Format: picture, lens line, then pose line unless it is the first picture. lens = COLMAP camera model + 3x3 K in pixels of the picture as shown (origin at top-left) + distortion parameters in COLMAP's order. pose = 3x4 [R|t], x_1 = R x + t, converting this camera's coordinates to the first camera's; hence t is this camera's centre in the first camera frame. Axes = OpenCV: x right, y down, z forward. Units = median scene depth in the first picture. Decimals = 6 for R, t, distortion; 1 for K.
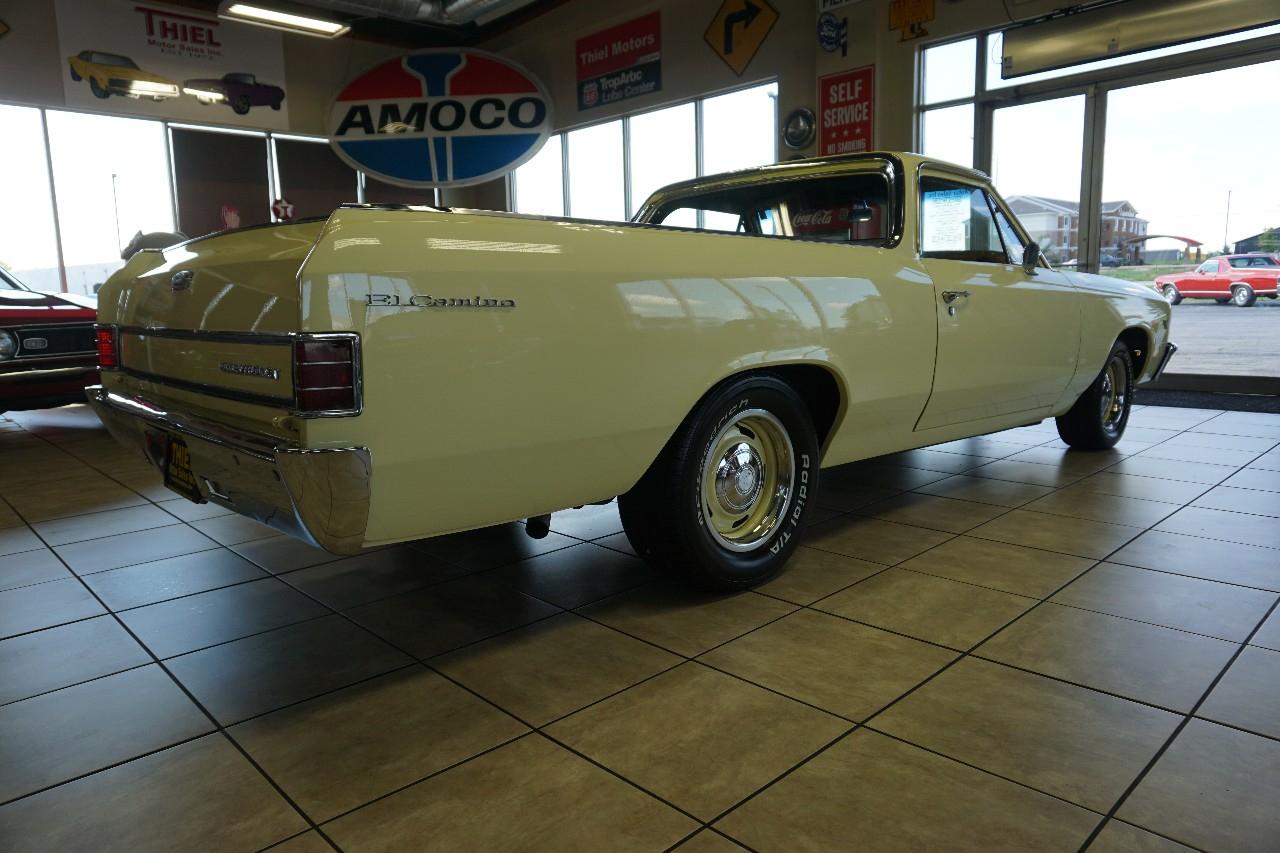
lens RADIAL K [[852.6, 0, 642.1], [0, 852.6, 431.9], [0, 0, 1]] dist [-0.040860, 0.035443]
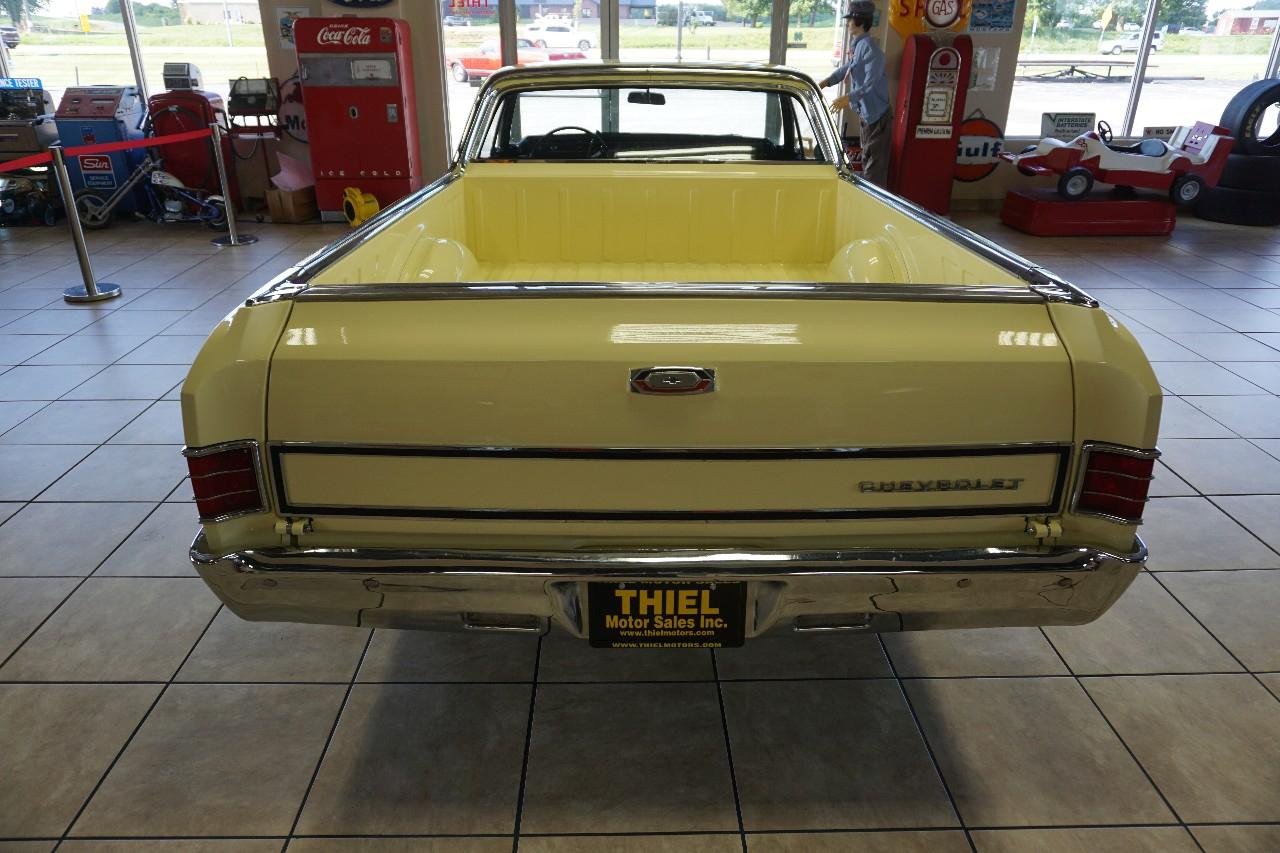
lens RADIAL K [[852.6, 0, 643.1], [0, 852.6, 413.7], [0, 0, 1]] dist [-0.040860, 0.035443]
pose [[0.674196, -0.272943, 0.686267, -0.300879], [0.097382, 0.953945, 0.283736, -0.101640], [-0.732104, -0.124463, 0.669725, 0.152954]]
